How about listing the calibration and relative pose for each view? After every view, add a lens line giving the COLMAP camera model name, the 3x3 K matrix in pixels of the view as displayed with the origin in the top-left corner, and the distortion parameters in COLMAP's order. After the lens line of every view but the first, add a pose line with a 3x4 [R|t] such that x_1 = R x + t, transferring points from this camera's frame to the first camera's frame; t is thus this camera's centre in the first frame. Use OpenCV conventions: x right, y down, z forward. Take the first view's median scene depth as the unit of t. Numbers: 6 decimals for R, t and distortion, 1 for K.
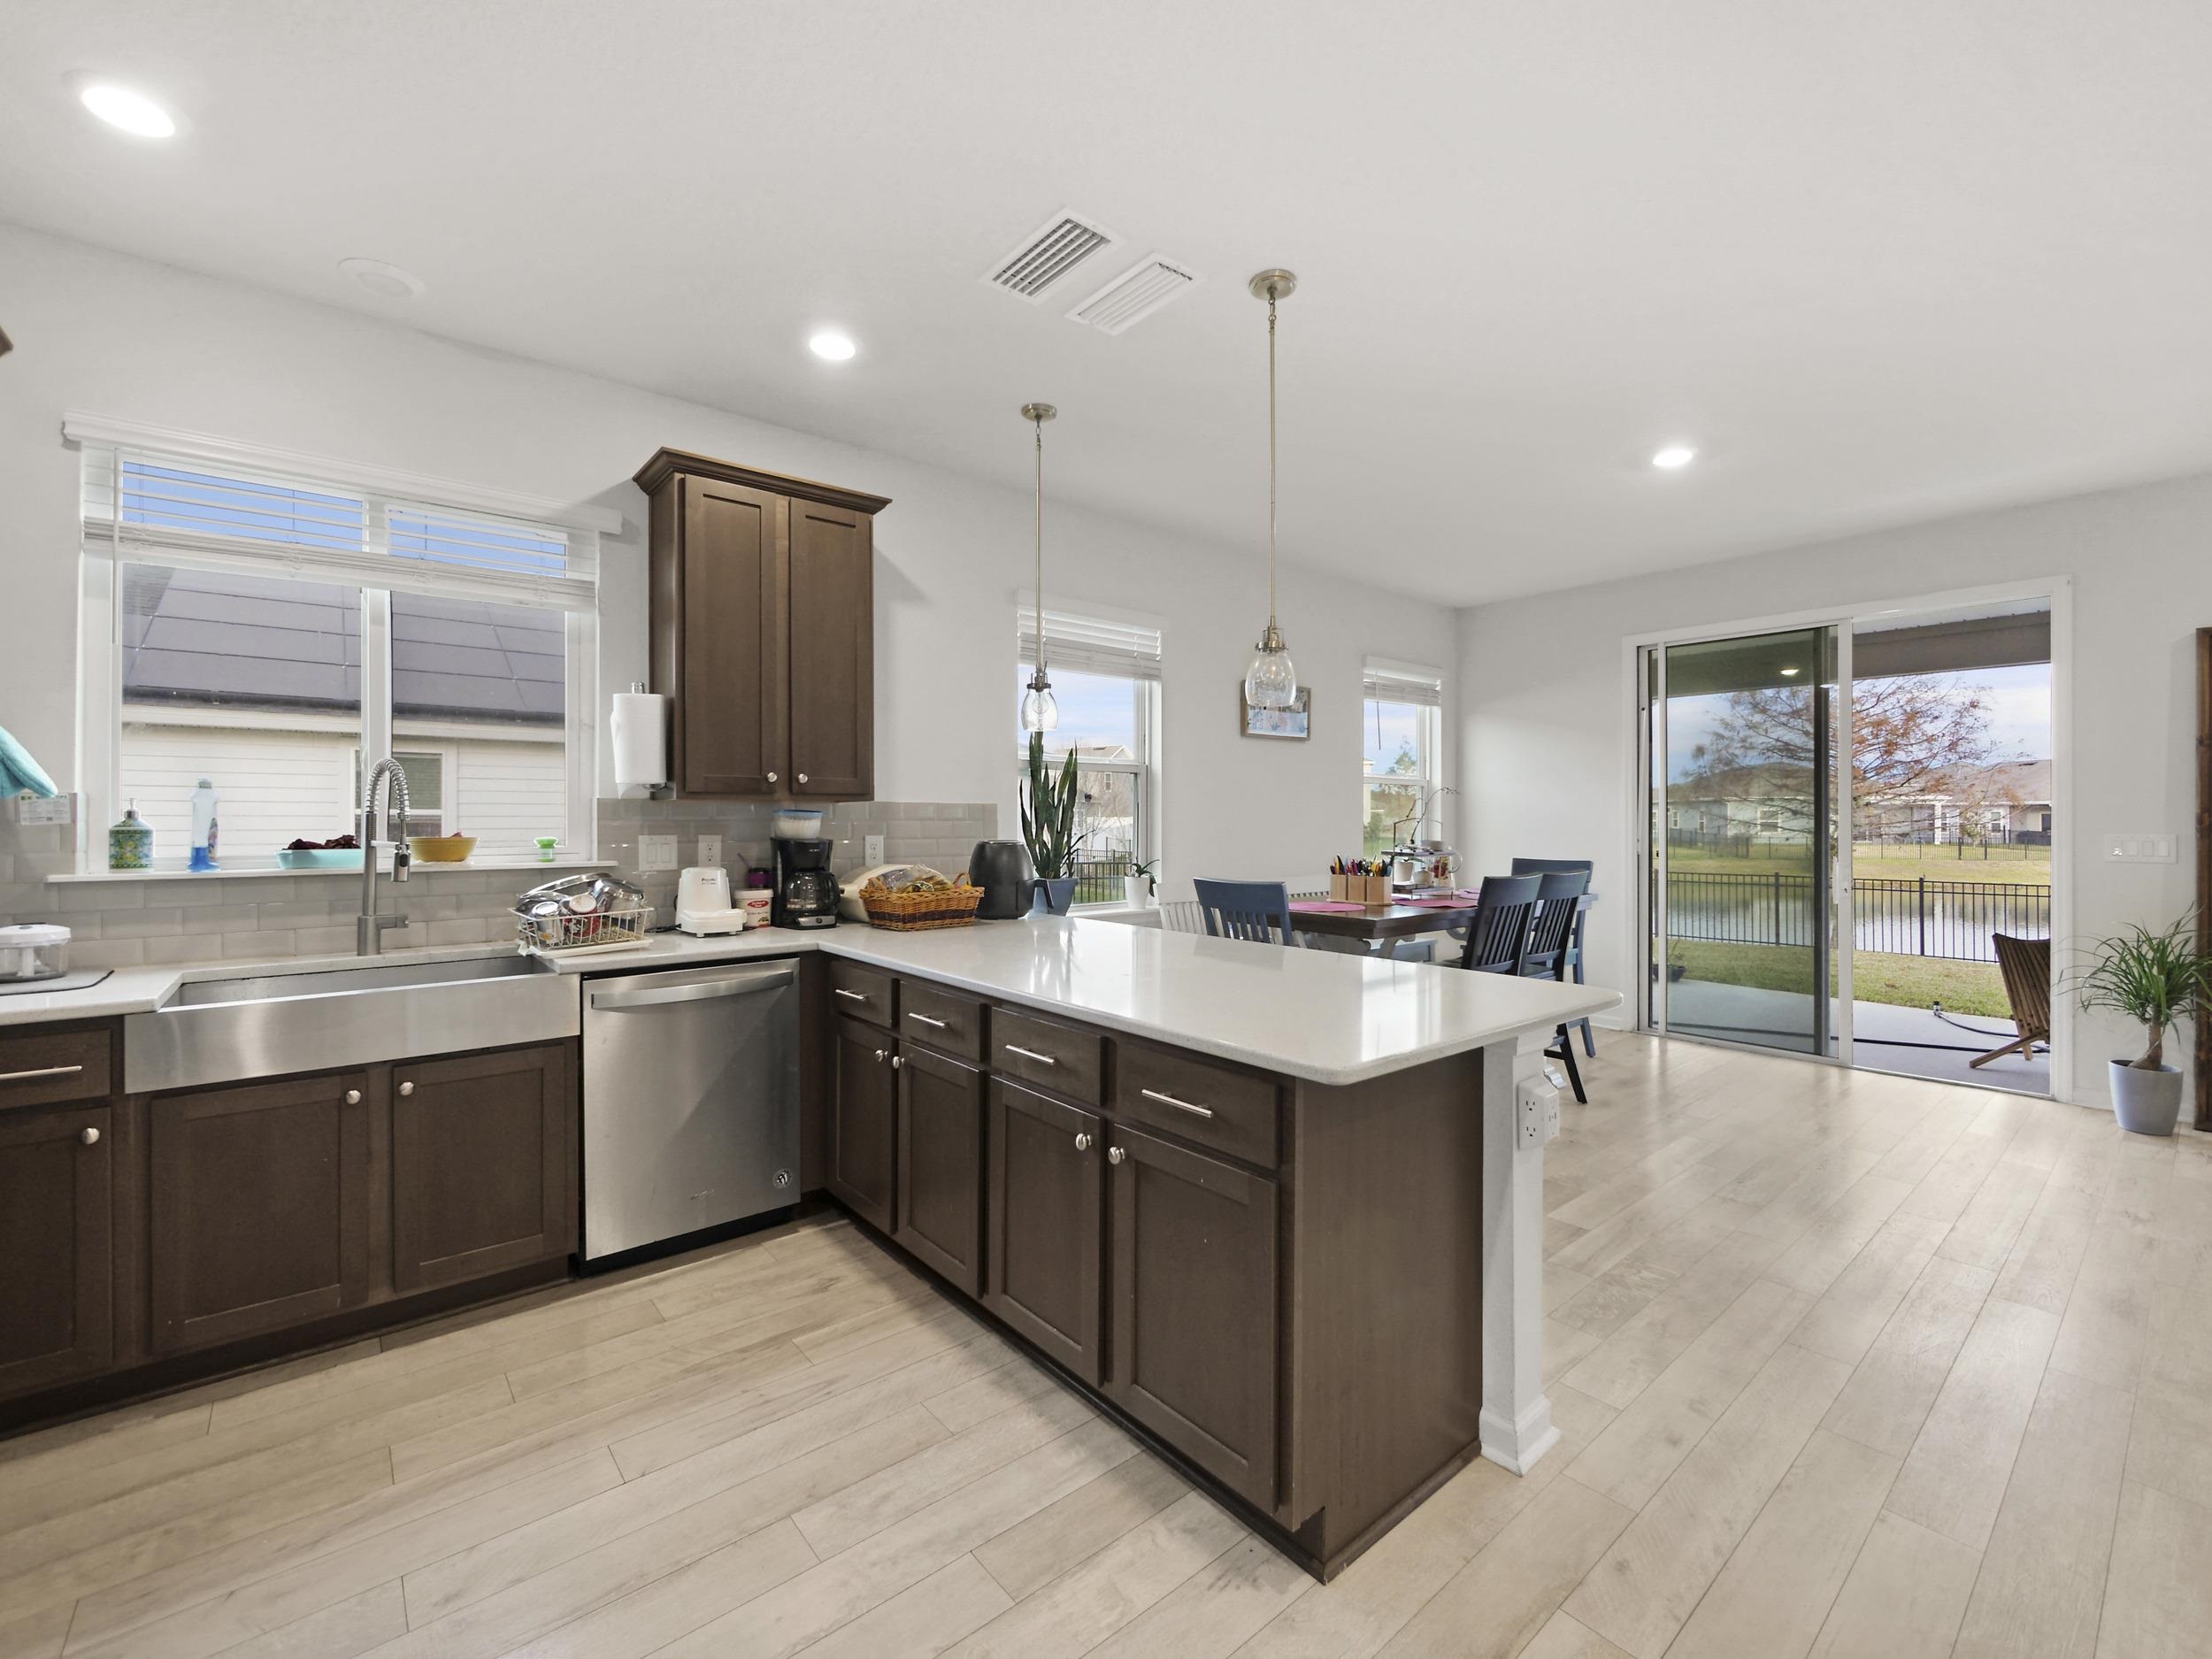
lens RADIAL K [[948.5, 0, 1098.3], [0, 948.5, 809.7], [0, 0, 1]] dist [-0.009267, -0.000319]
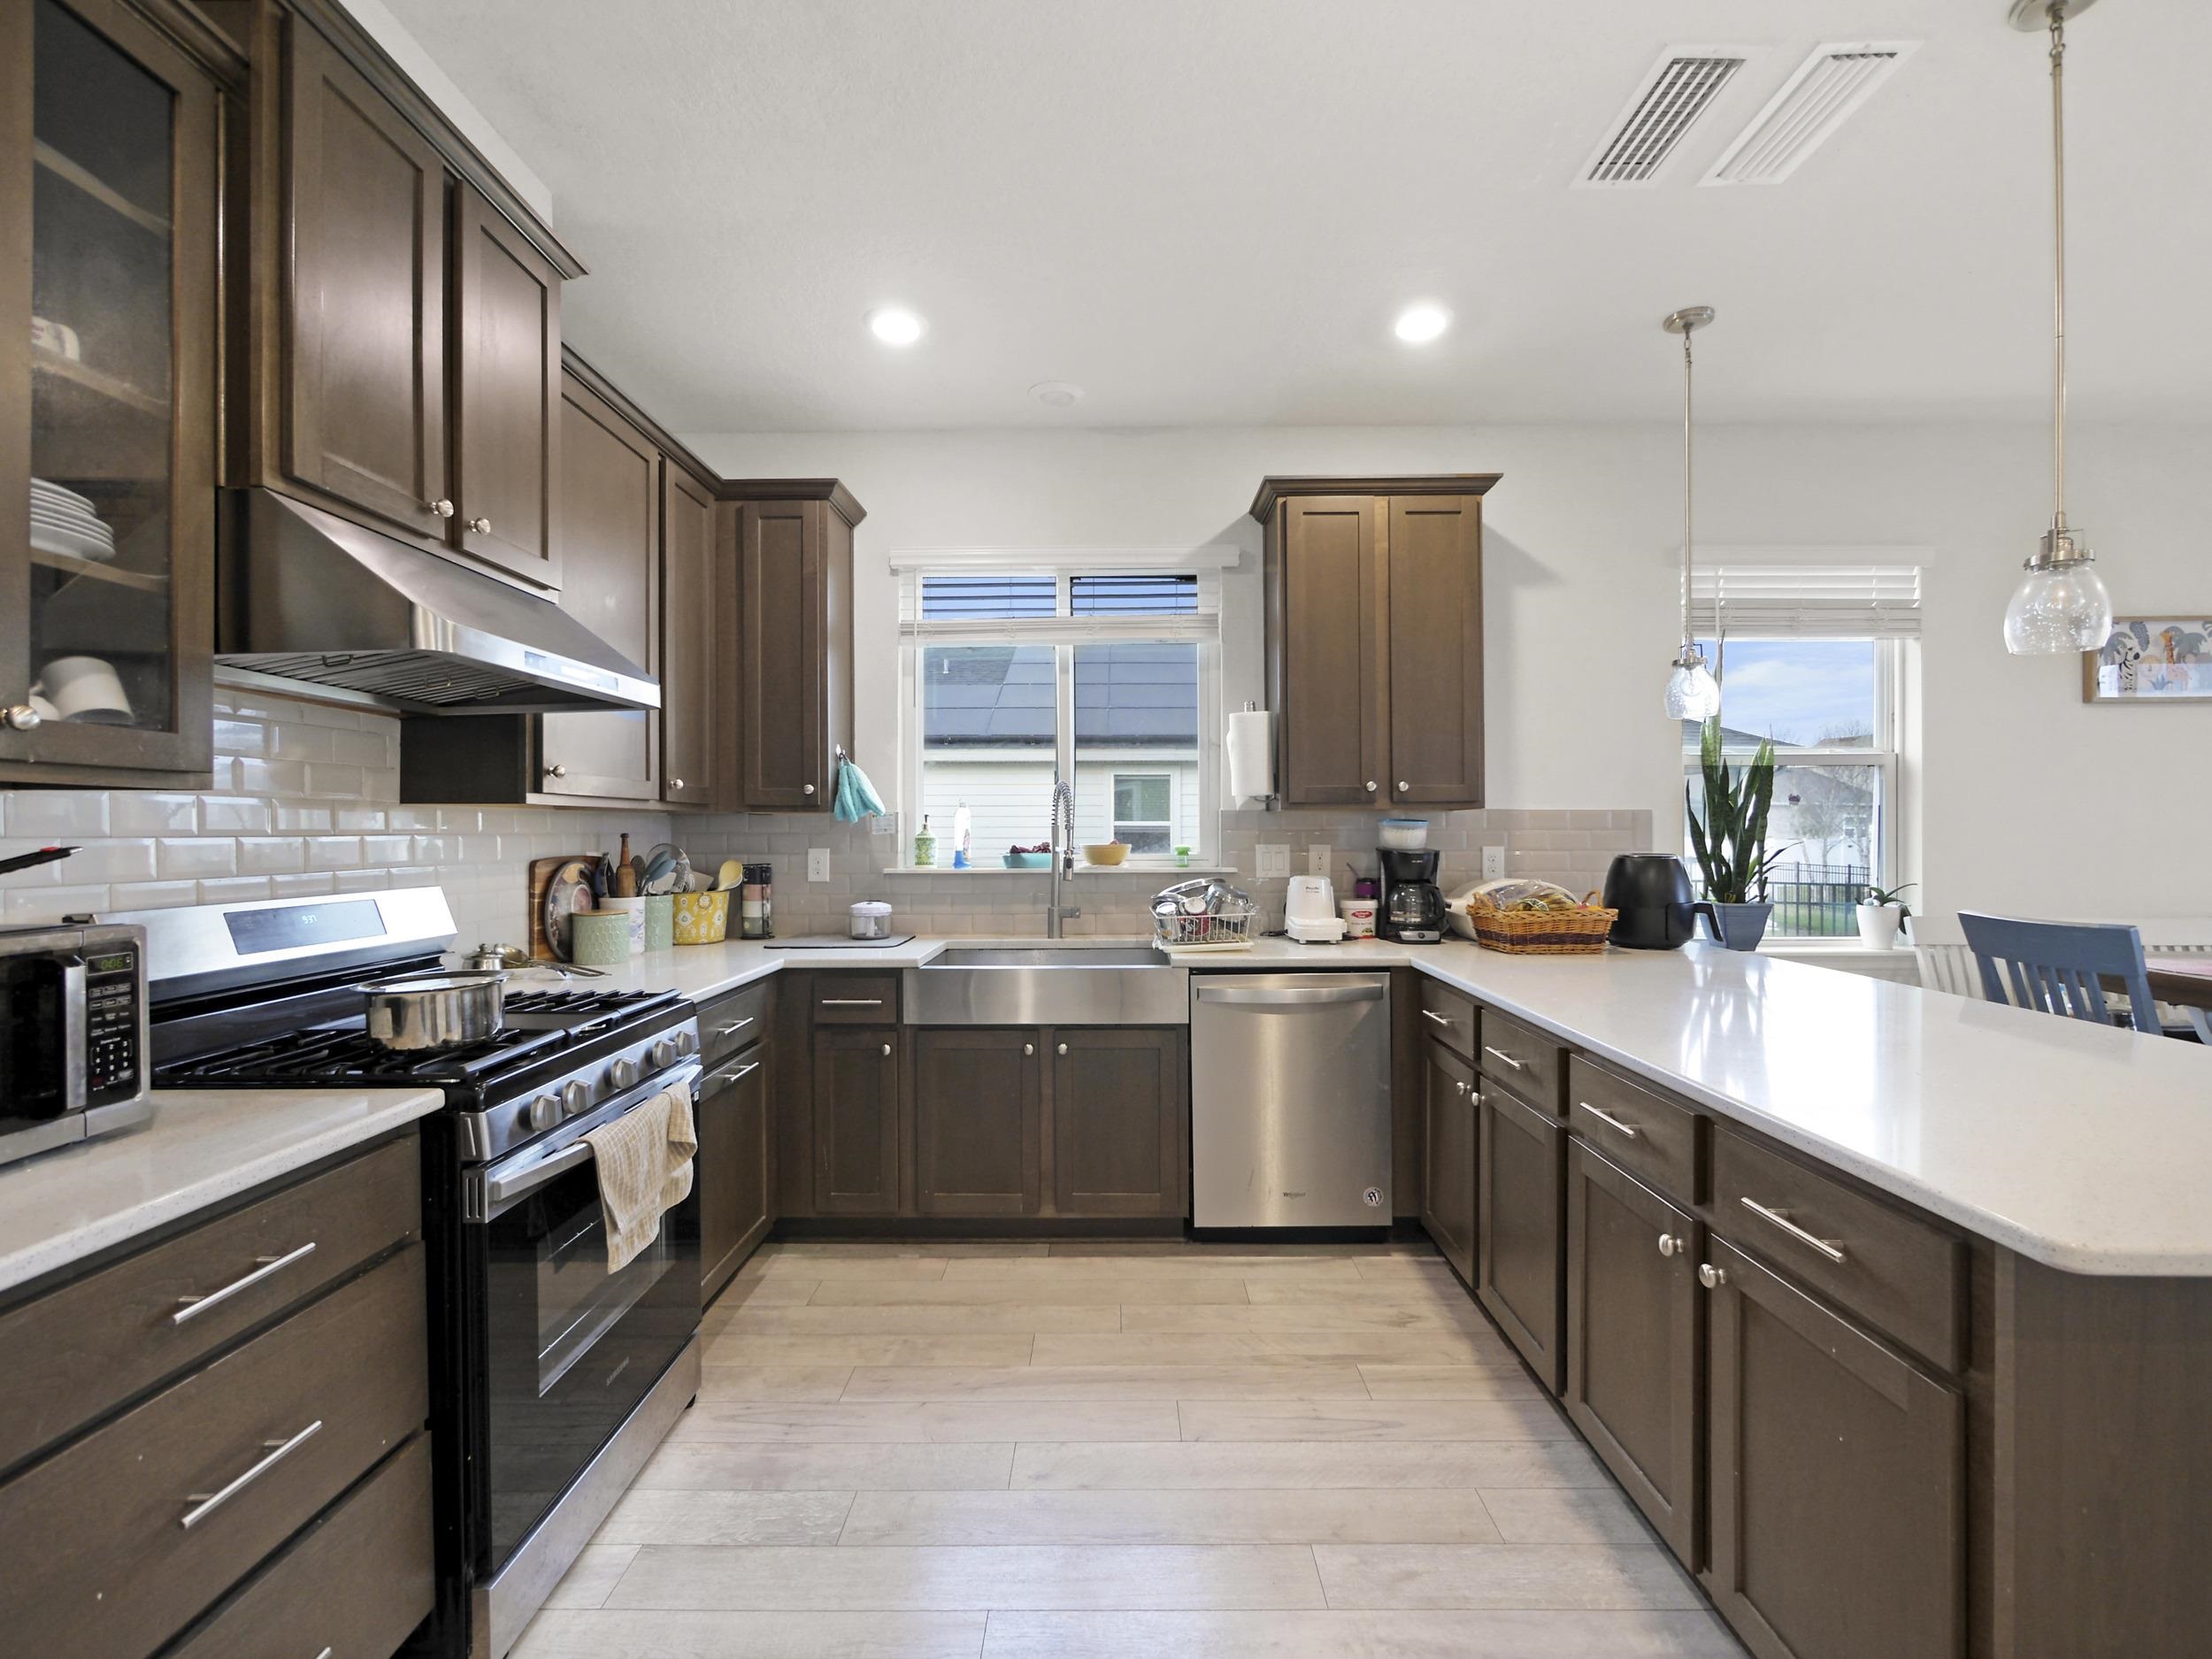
lens RADIAL K [[948.5, 0, 1104.4], [0, 948.5, 826.7], [0, 0, 1]] dist [-0.009267, -0.000319]
pose [[0.759595, -0.003304, -0.650388, 0.101667], [0.008730, 0.999949, 0.005115, 0.000358], [0.650338, -0.009563, 0.759585, 0.089163]]
